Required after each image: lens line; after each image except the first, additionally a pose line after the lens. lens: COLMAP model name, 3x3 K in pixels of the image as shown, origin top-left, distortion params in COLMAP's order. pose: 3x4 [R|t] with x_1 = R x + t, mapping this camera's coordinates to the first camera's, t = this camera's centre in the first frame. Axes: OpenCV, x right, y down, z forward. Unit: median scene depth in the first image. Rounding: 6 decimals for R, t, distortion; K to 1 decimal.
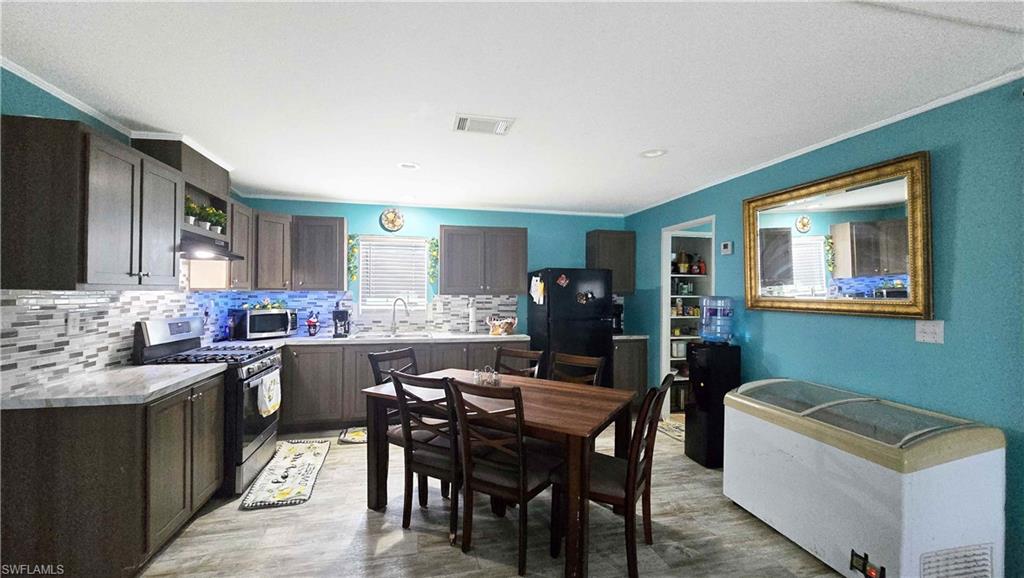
lens RADIAL K [[431.7, 0, 512.0], [0, 431.7, 289.0], [0, 0, 1]] dist [-0.000628, 0.000090]
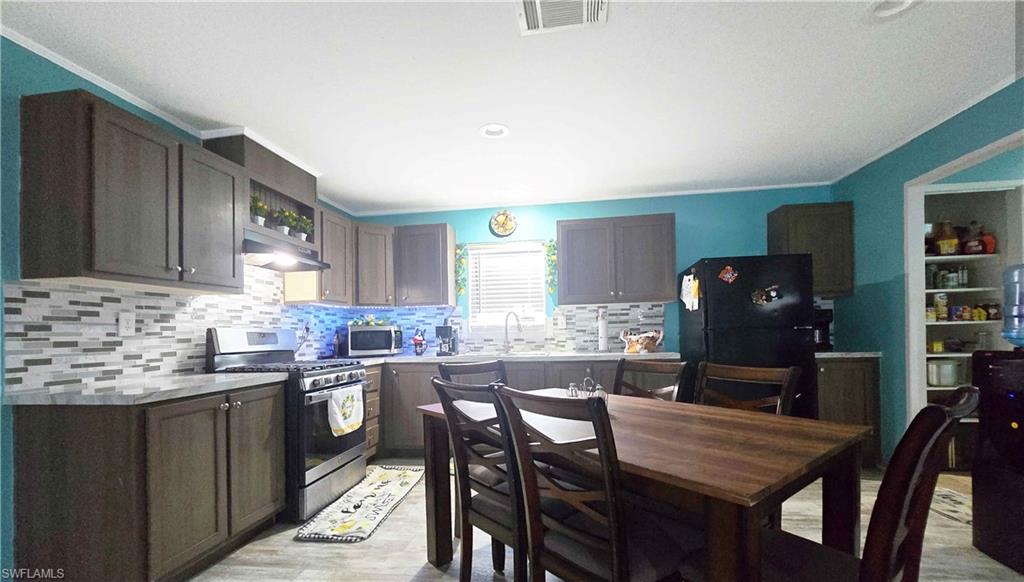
lens RADIAL K [[438.9, 0, 490.3], [0, 438.9, 341.6], [0, 0, 1]] dist [-0.000694, -0.000534]
pose [[0.917014, -0.031745, -0.397590, 0.061190], [0.045679, 0.998627, 0.025623, 0.078084], [0.396231, -0.041658, 0.917205, 0.255849]]
